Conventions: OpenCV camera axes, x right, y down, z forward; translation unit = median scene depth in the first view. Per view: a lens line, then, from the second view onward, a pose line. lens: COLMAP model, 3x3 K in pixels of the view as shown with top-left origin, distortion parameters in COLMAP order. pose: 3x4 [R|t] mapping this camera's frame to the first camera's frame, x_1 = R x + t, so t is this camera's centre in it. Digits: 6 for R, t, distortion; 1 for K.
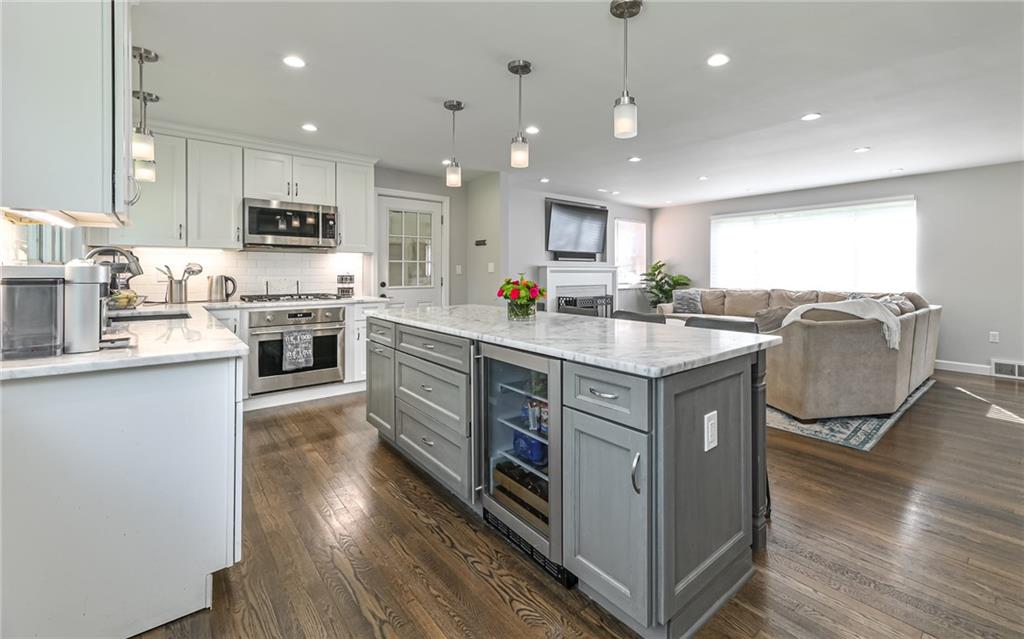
lens RADIAL K [[439.4, 0, 531.4], [0, 439.4, 272.2], [0, 0, 1]] dist [-0.001230, -0.000452]
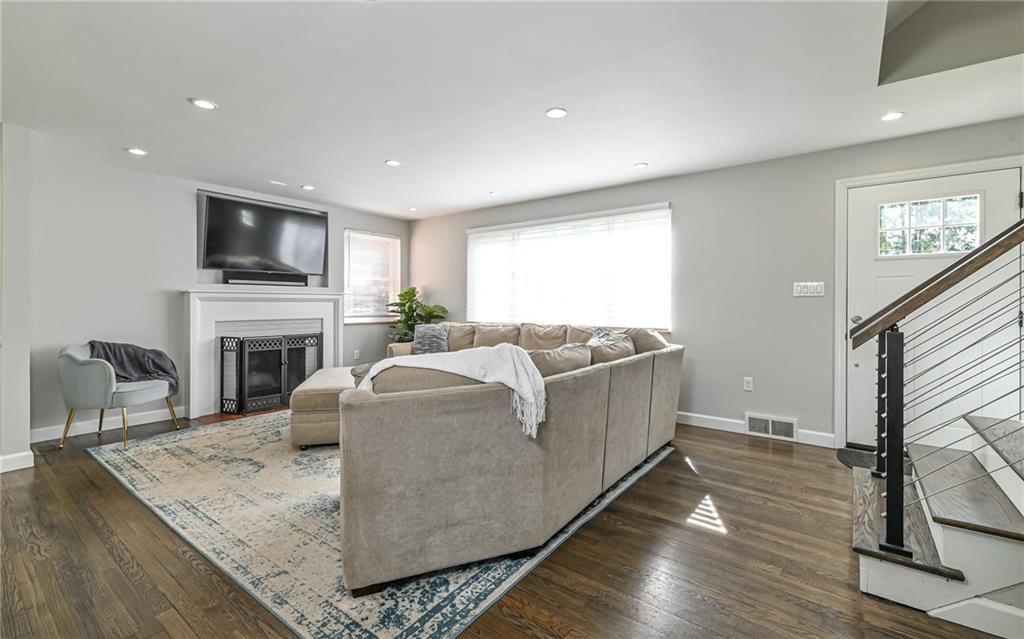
lens RADIAL K [[451.0, 0, 502.5], [0, 451.0, 302.6], [0, 0, 1]] dist [0.003671, 0.000257]
pose [[0.976859, 0.001970, 0.213873, 0.343796], [-0.001725, 0.999998, -0.001334, 0.003562], [-0.213876, 0.000935, 0.976860, 0.232089]]
